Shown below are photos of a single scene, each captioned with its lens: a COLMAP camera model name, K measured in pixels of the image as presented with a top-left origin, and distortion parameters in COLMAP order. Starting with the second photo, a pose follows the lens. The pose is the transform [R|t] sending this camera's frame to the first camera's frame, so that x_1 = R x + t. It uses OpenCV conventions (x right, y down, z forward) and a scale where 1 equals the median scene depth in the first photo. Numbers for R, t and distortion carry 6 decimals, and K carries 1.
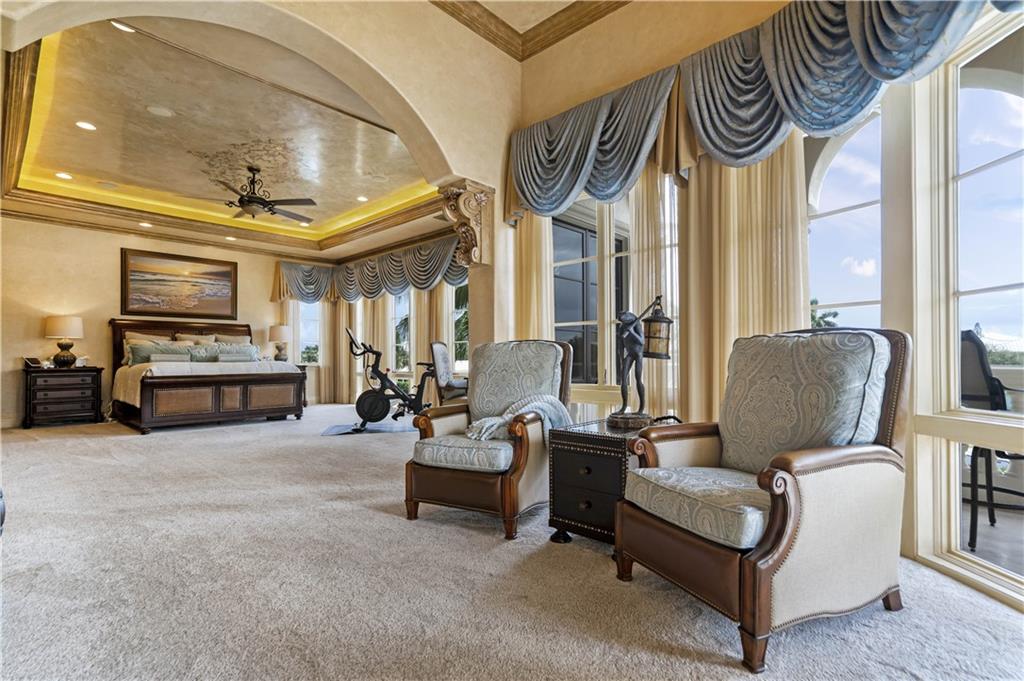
lens RADIAL K [[476.7, 0, 509.8], [0, 476.7, 347.7], [0, 0, 1]] dist [-0.006450, 0.004228]
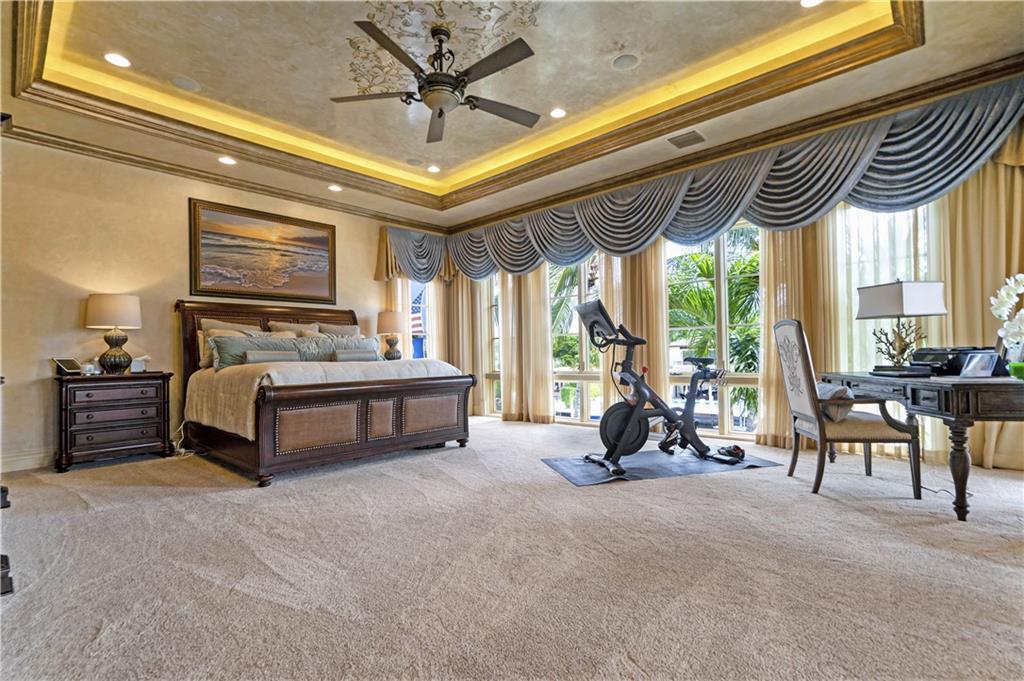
lens RADIAL K [[476.7, 0, 515.2], [0, 476.7, 345.7], [0, 0, 1]] dist [-0.006450, 0.004228]
pose [[0.999874, -0.015192, -0.004575, -0.368670], [0.015193, 0.999885, 0.000013, 0.011260], [0.004575, -0.000083, 0.999990, 0.336062]]
